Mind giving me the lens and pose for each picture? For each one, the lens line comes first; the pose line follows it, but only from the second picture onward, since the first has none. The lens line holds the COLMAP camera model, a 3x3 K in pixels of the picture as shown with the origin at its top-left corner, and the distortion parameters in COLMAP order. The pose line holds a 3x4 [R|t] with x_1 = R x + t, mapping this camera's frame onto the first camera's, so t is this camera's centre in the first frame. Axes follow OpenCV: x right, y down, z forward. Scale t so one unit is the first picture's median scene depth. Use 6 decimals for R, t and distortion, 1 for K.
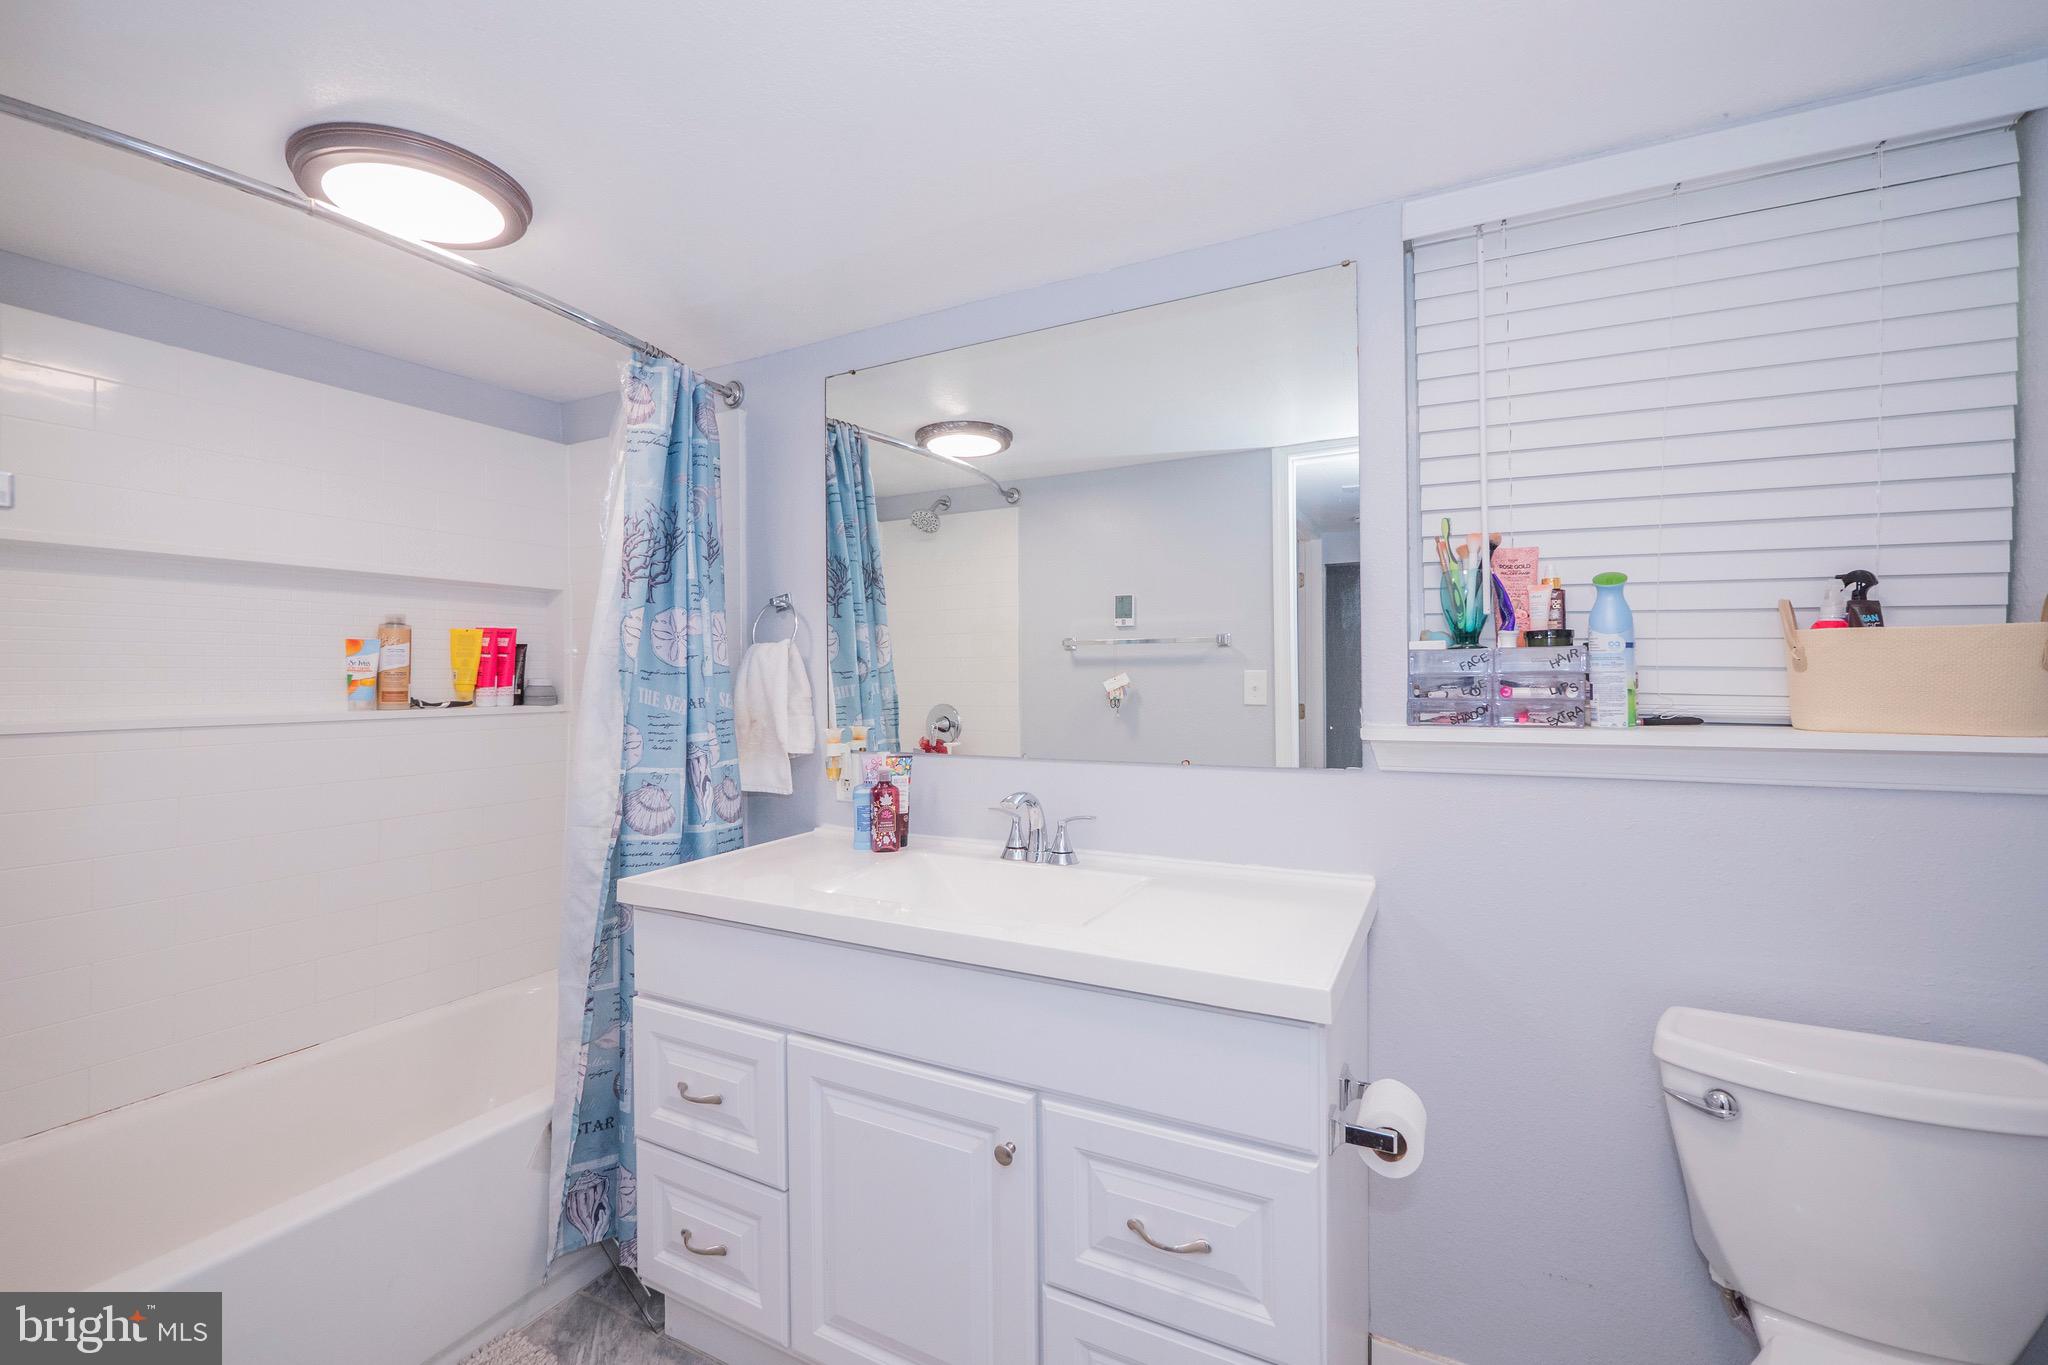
lens RADIAL K [[860.4, 0, 1020.6], [0, 860.4, 672.6], [0, 0, 1]] dist [-0.006754, 0.000429]
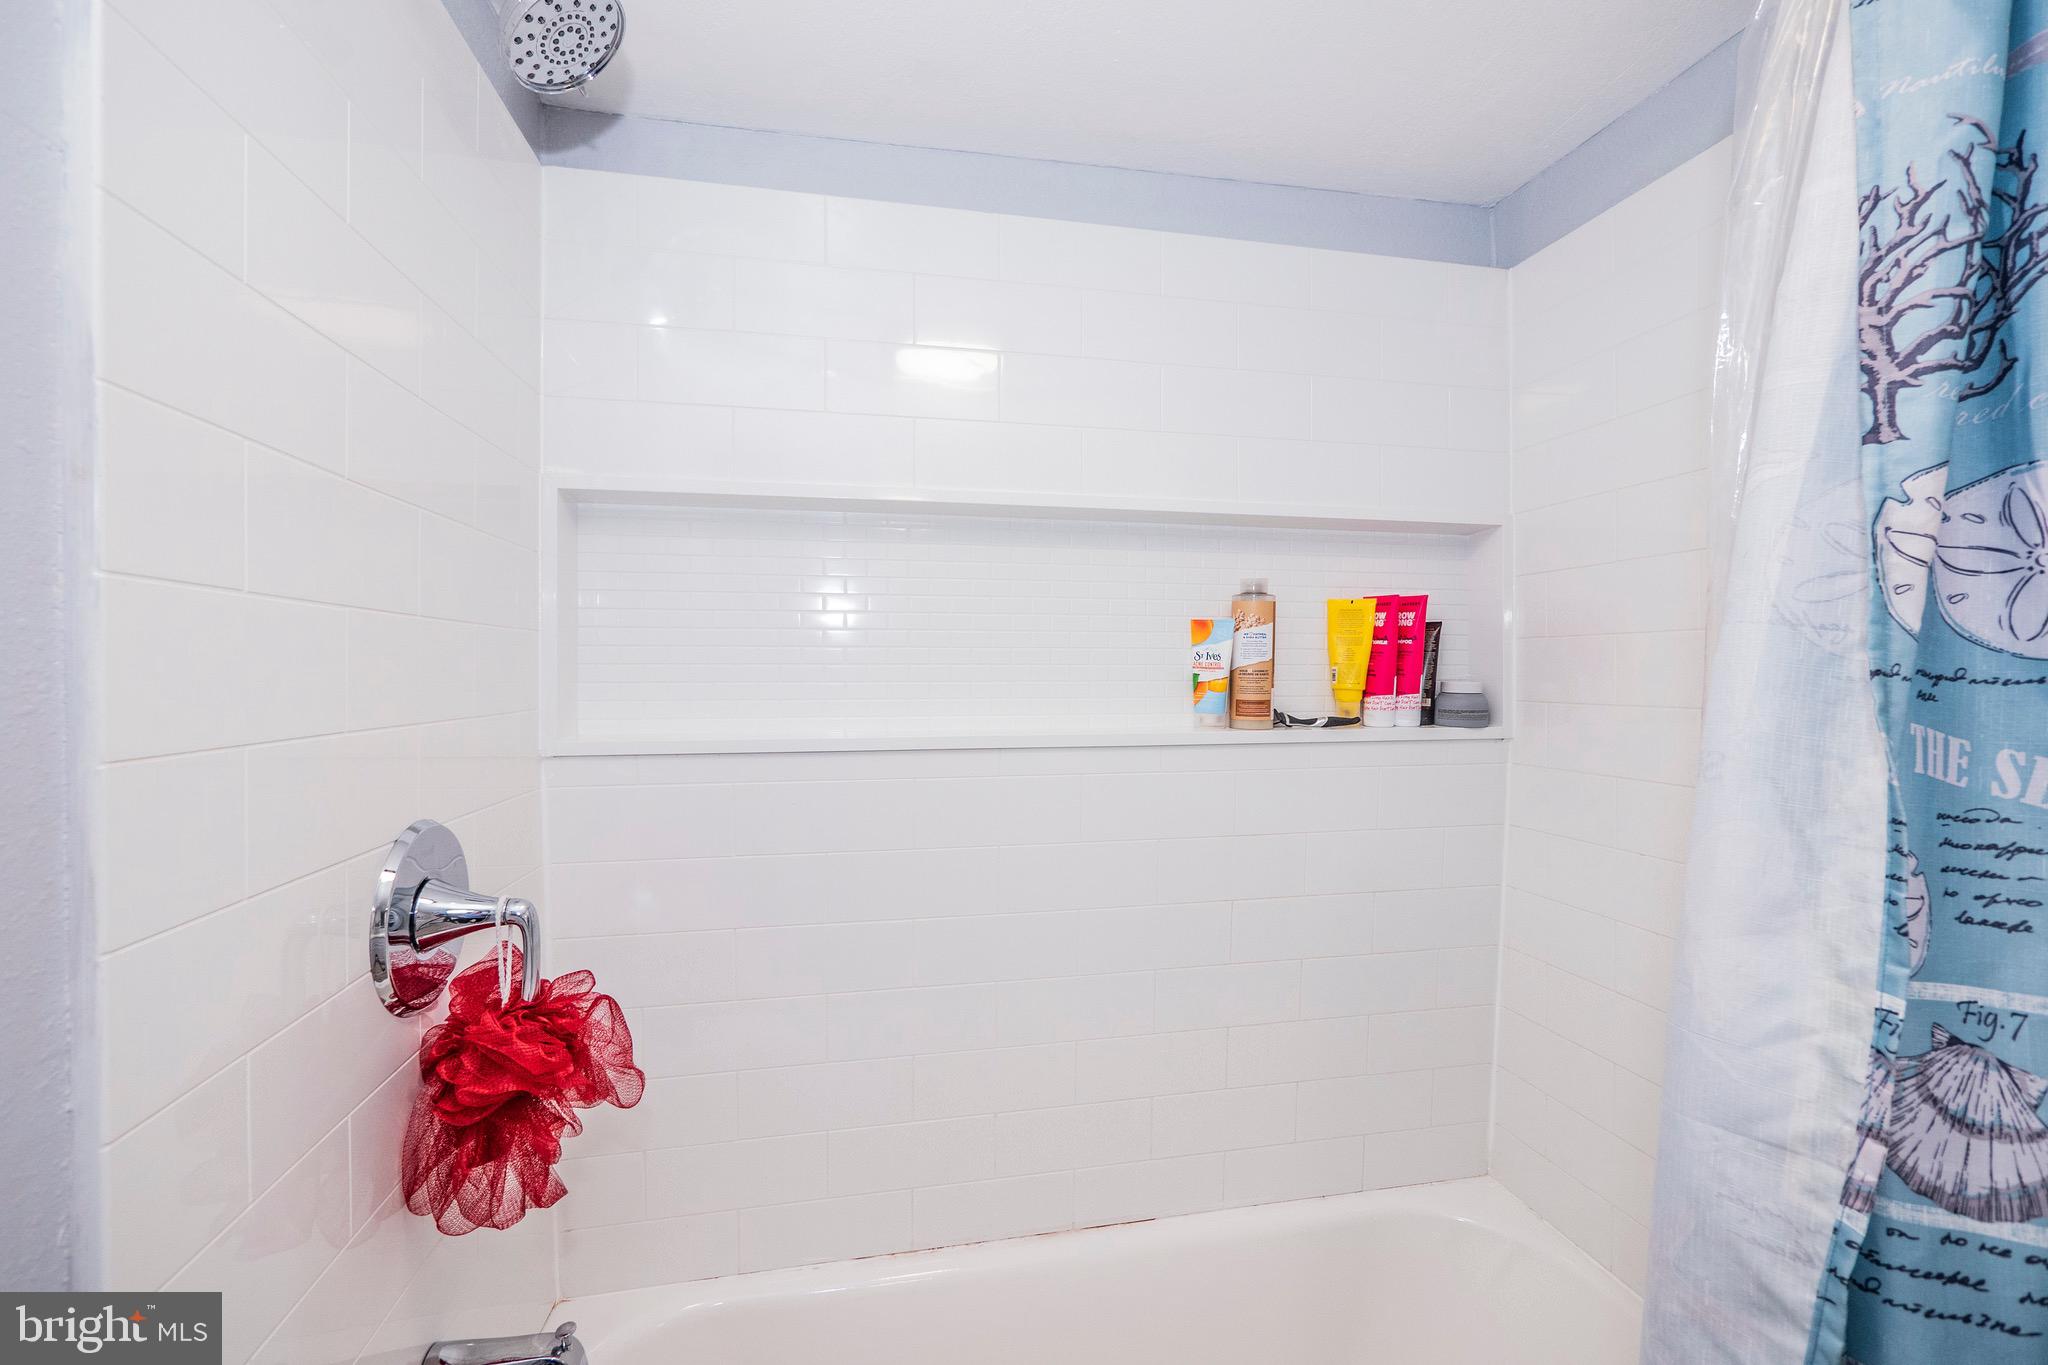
lens RADIAL K [[860.4, 0, 1020.6], [0, 860.4, 672.6], [0, 0, 1]] dist [-0.006754, 0.000429]
pose [[0.634508, 0.007370, -0.772881, -0.353923], [-0.001492, 0.999964, 0.008311, -0.003587], [0.772915, -0.004120, 0.634496, 0.472126]]
